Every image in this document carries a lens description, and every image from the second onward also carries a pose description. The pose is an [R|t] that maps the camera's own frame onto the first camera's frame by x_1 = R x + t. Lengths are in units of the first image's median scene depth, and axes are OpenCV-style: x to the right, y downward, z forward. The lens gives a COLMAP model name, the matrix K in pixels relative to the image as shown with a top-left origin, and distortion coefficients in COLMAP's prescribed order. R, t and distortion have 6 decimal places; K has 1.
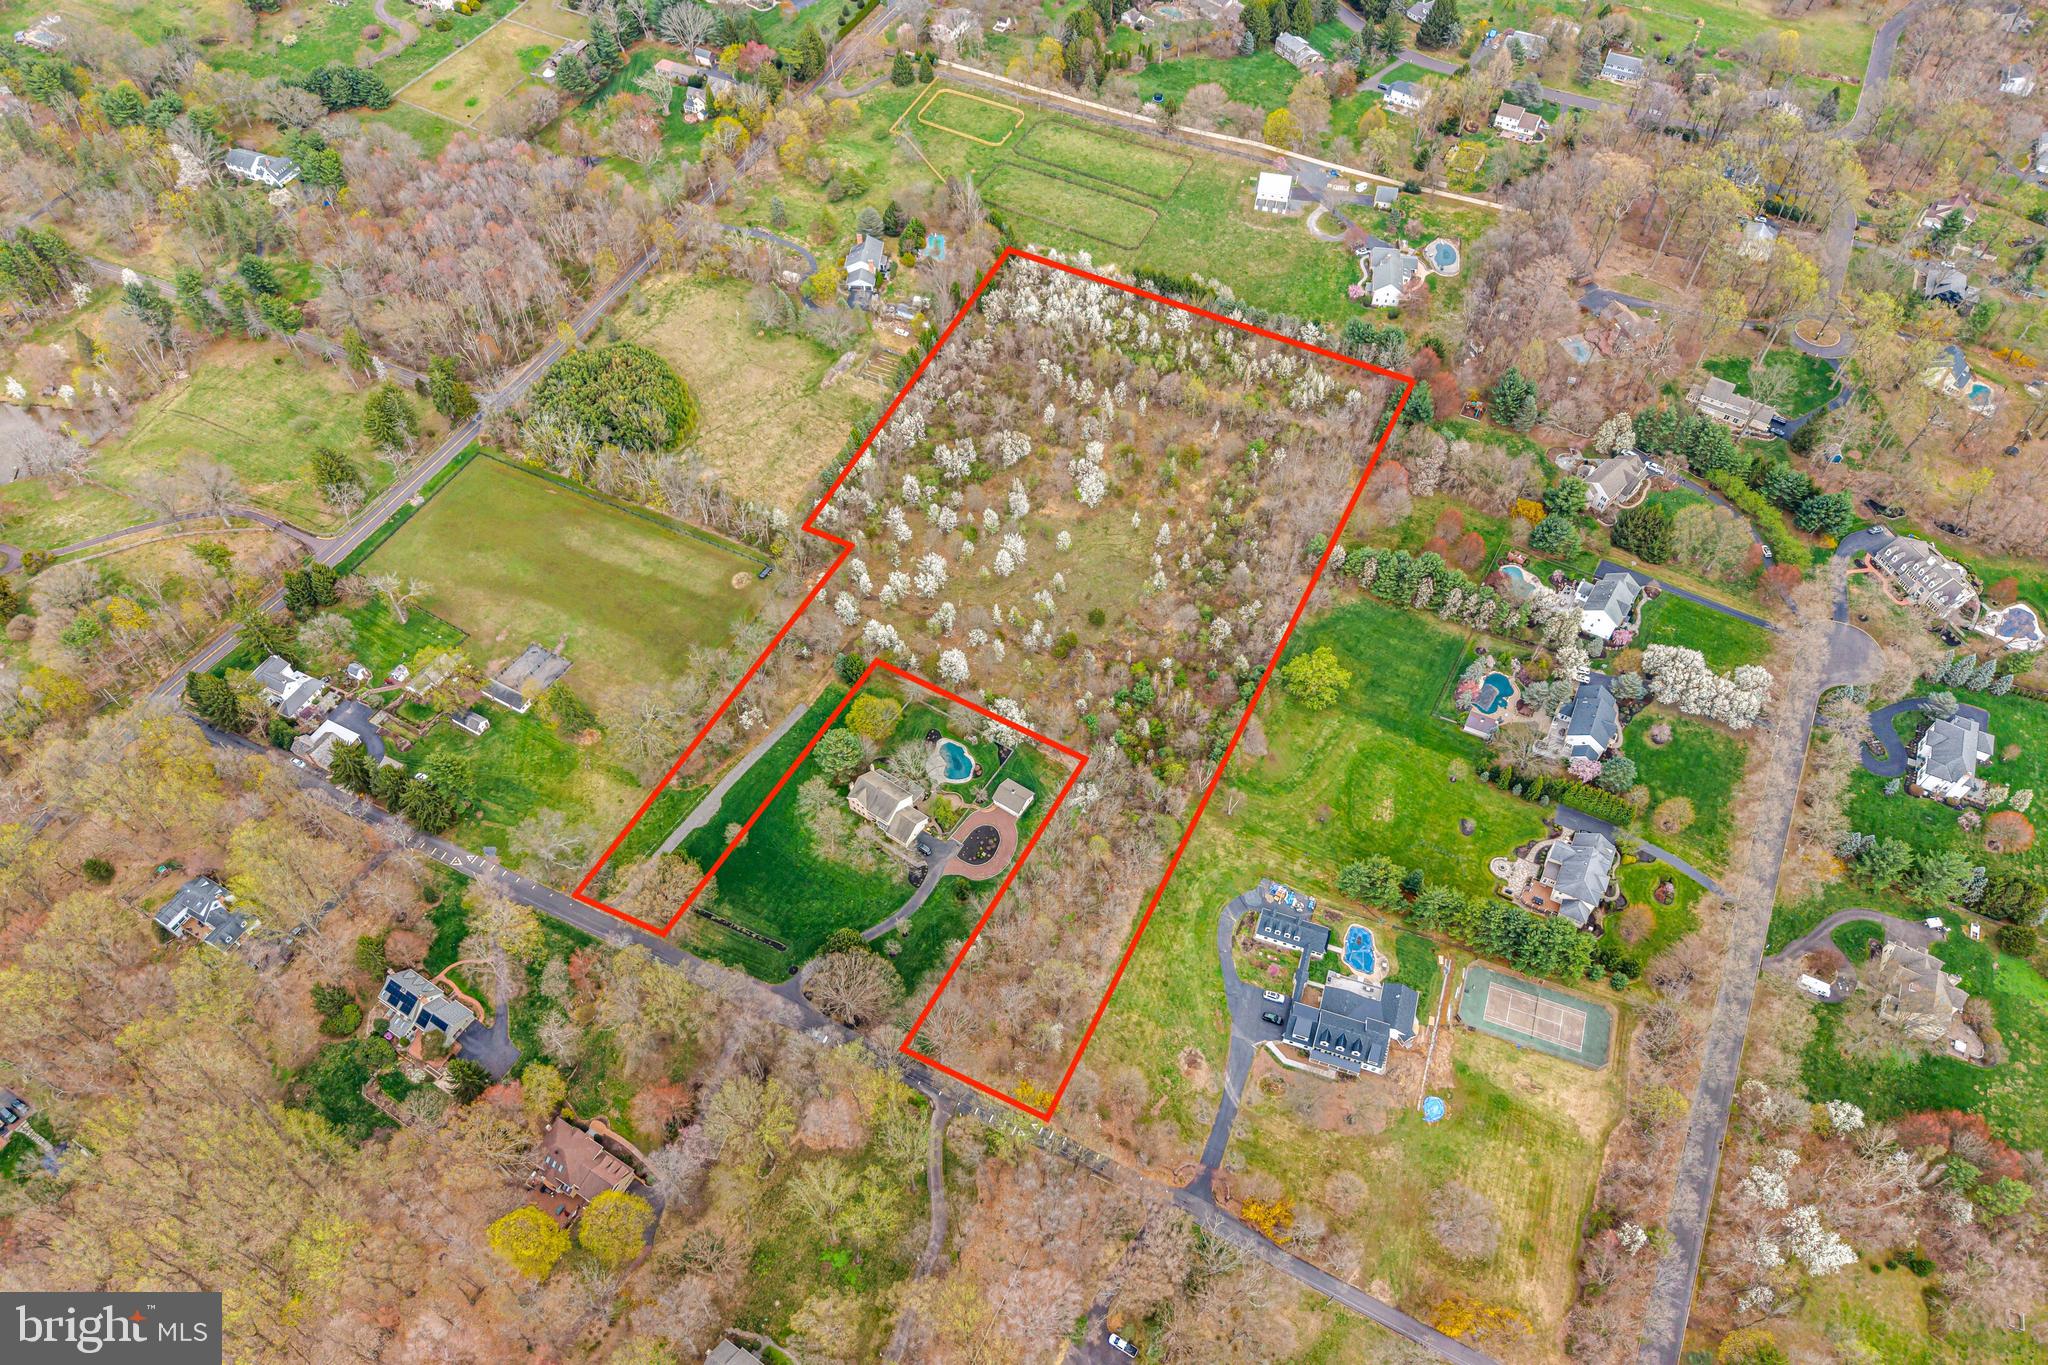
lens RADIAL K [[1354.0, 0, 1028.3], [0, 1354.0, 680.9], [0, 0, 1]] dist [0.006880, -0.004459]
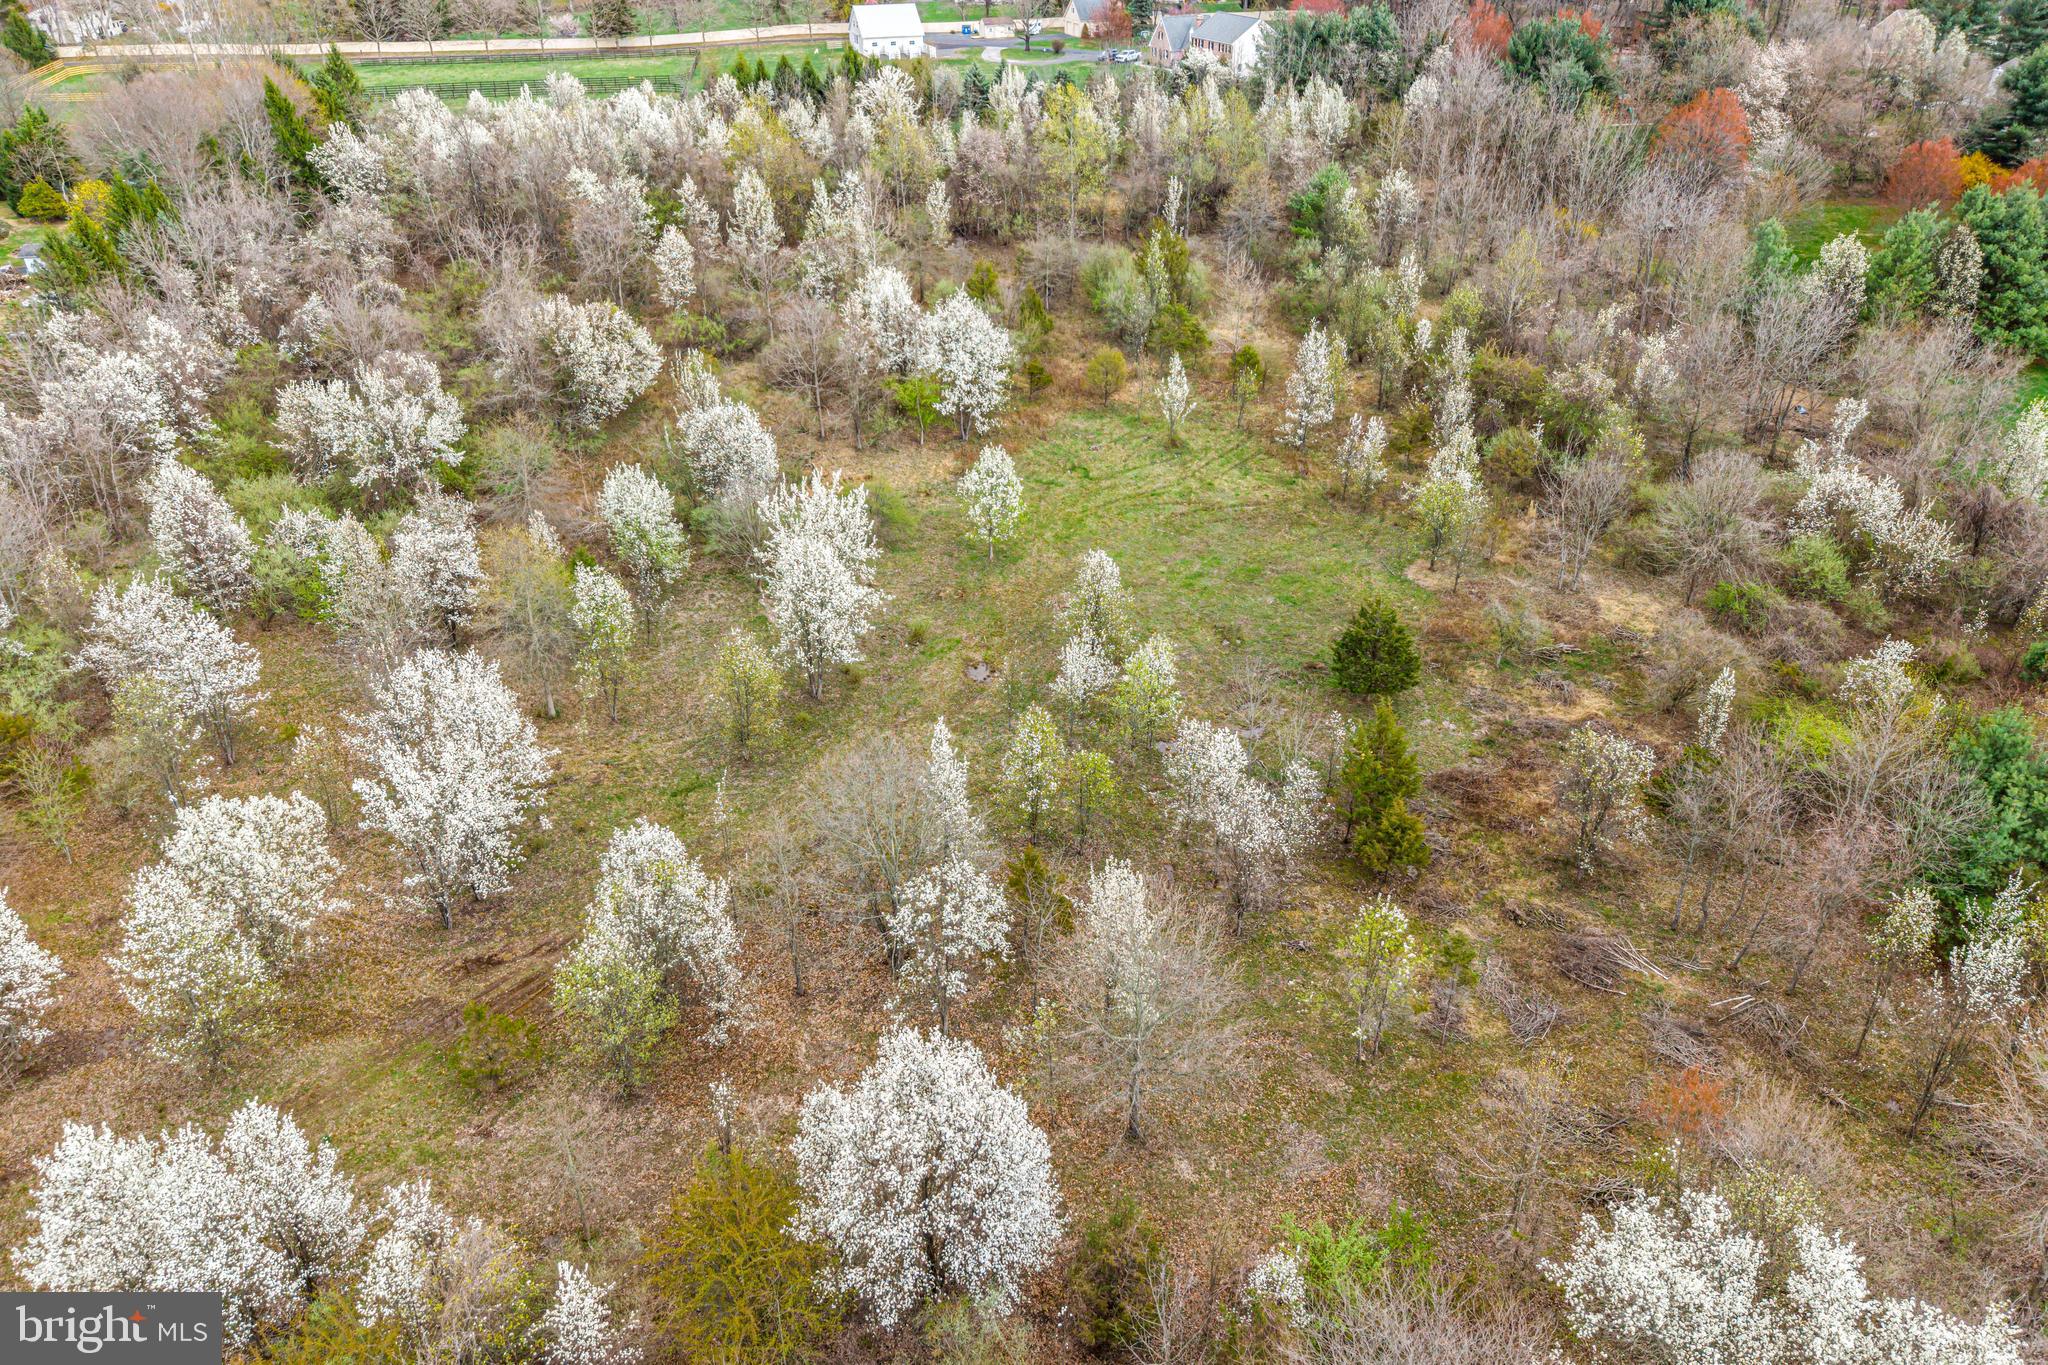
lens RADIAL K [[1354.0, 0, 1028.3], [0, 1354.0, 680.9], [0, 0, 1]] dist [0.006880, -0.004459]
pose [[0.844141, -0.286892, 0.452900, -0.083416], [0.431833, 0.864487, -0.257261, -0.013961], [-0.317720, 0.412742, 0.853638, 0.823709]]
